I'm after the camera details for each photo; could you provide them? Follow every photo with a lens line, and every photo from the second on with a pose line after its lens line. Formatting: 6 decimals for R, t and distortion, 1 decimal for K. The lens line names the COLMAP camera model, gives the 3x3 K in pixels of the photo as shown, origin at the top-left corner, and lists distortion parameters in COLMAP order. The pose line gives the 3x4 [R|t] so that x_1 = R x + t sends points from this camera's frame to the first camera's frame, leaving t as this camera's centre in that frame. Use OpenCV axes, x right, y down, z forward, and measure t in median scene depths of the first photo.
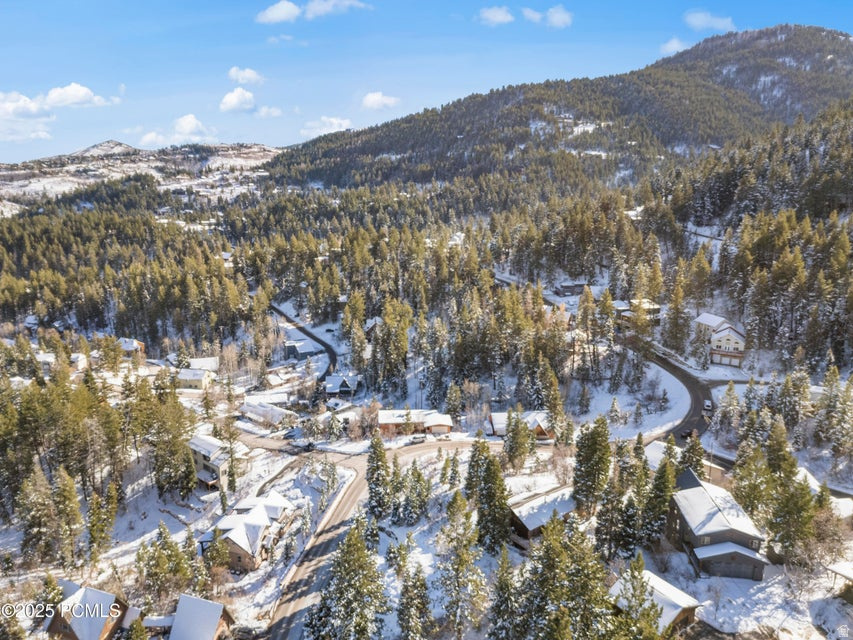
lens RADIAL K [[595.5, 0, 424.5], [0, 595.5, 318.7], [0, 0, 1]] dist [0.073545, -0.072889]
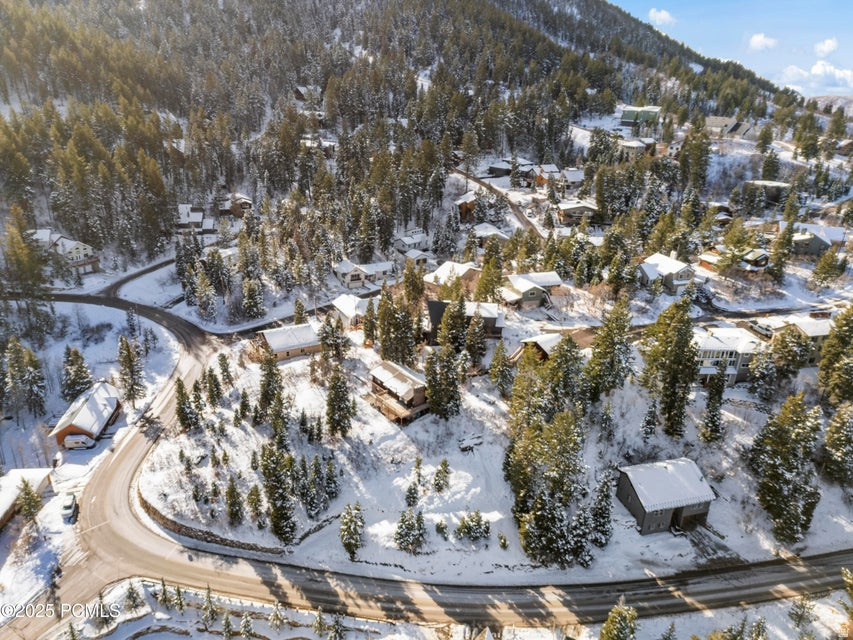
lens RADIAL K [[595.5, 0, 424.5], [0, 595.5, 318.7], [0, 0, 1]] dist [0.073545, -0.072889]
pose [[-0.030625, -0.383910, 0.922863, -0.794803], [0.186016, 0.904977, 0.382642, -0.235781], [-0.982069, 0.183386, 0.043699, 0.795823]]
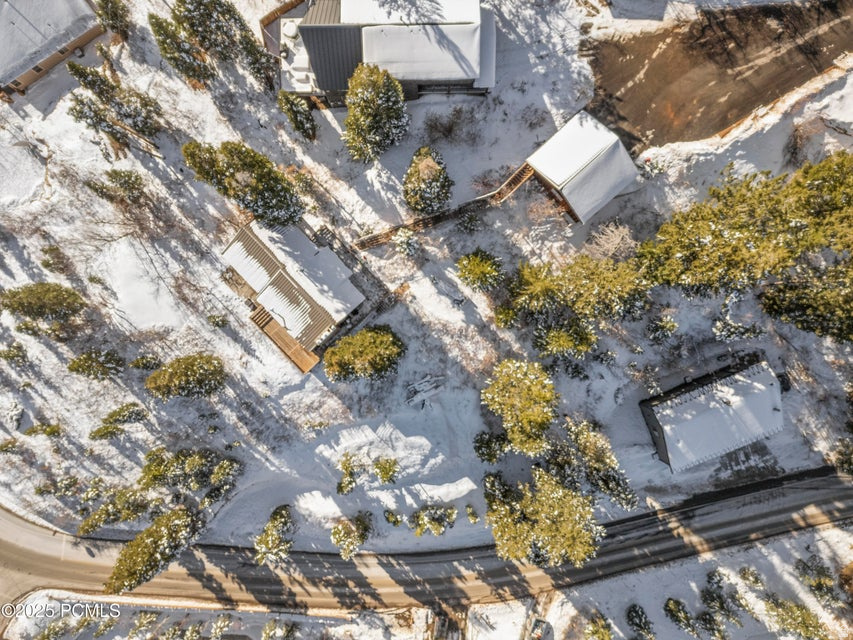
lens RADIAL K [[595.5, 0, 424.5], [0, 595.5, 318.7], [0, 0, 1]] dist [0.073545, -0.072889]
pose [[-0.114708, -0.993386, -0.005222, 0.122608], [0.222454, -0.030810, 0.974456, -0.253181], [-0.968172, 0.110616, 0.224517, 0.655542]]
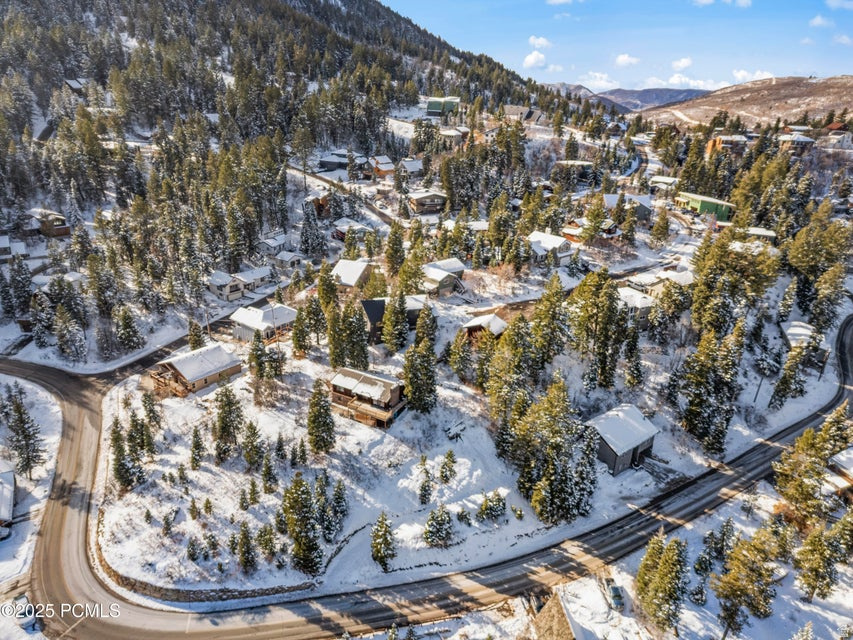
lens RADIAL K [[595.5, 0, 424.5], [0, 595.5, 318.7], [0, 0, 1]] dist [0.073545, -0.072889]
pose [[-0.401387, -0.363950, 0.840493, -0.729210], [0.169637, 0.872243, 0.458710, -0.300829], [-0.900062, 0.326699, -0.288368, 1.083800]]
